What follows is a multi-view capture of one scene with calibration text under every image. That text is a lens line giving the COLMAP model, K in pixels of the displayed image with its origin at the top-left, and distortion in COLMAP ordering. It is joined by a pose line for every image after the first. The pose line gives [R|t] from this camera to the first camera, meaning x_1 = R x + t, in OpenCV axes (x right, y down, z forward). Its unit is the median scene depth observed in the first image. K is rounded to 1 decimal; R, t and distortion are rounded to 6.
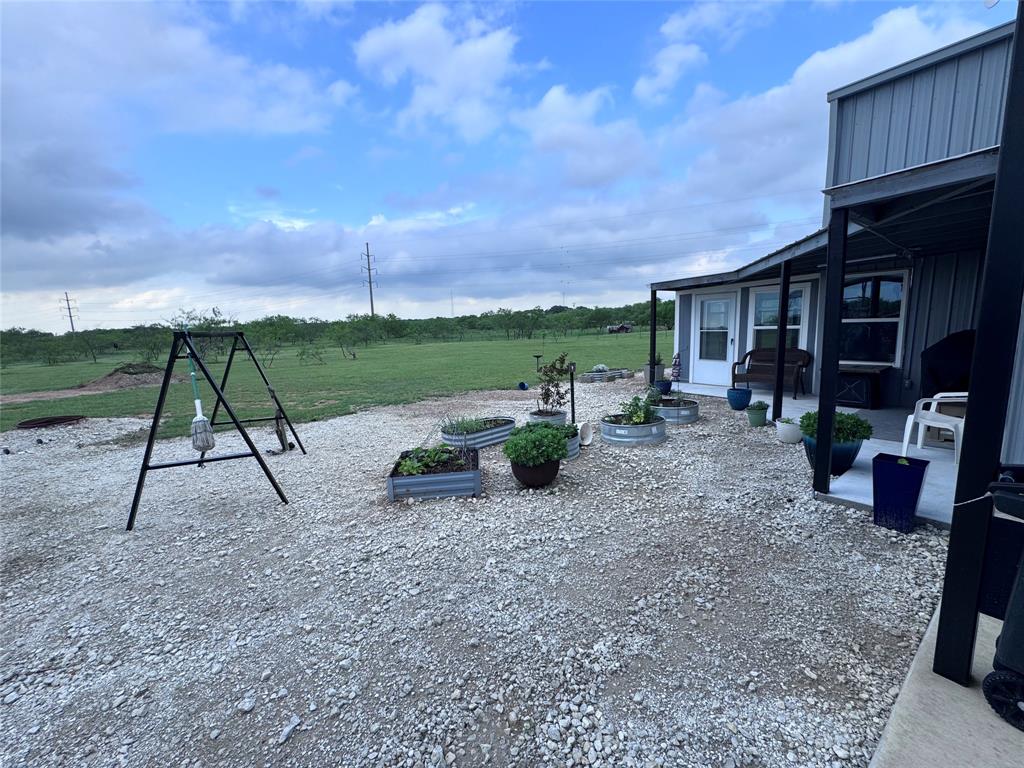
lens RADIAL K [[410.7, 0, 511.7], [0, 410.7, 383.4], [0, 0, 1]] dist [-0.002365, 0.000132]
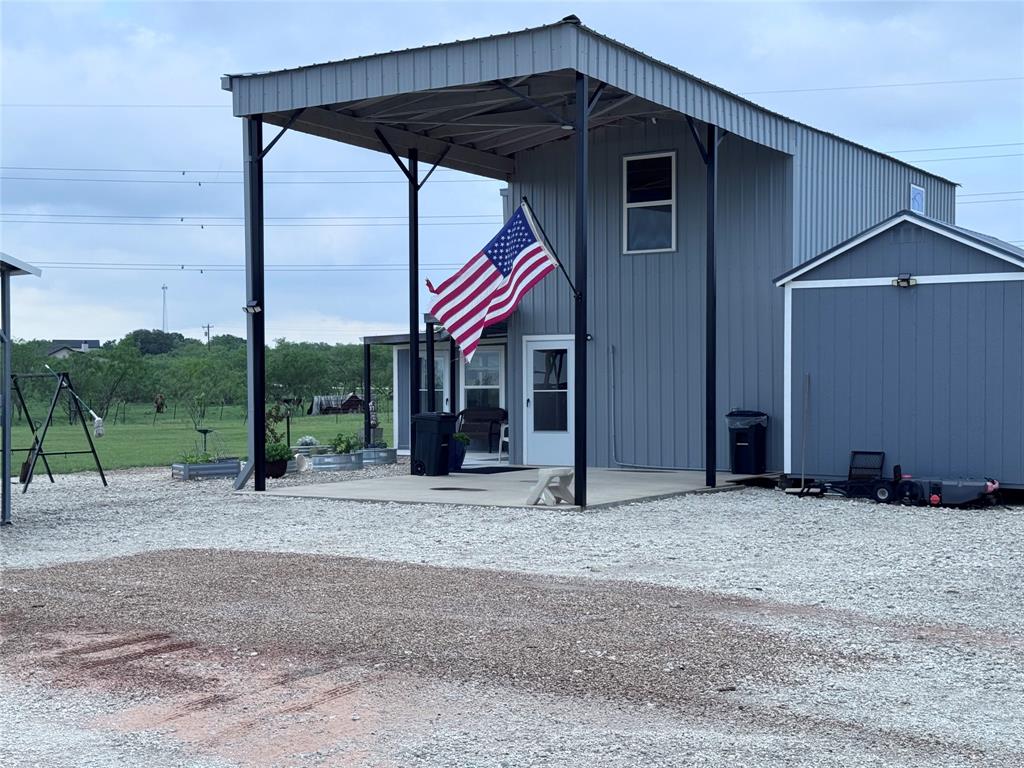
lens RADIAL K [[1448.1, 0, 507.2], [0, 1448.1, 380.8], [0, 0, 1]] dist [0.116996, -0.001194]
pose [[0.935774, 0.030909, 0.351244, -0.707098], [0.022967, 0.988692, -0.148193, 0.484491], [-0.351852, 0.146742, 0.924482, -2.985125]]
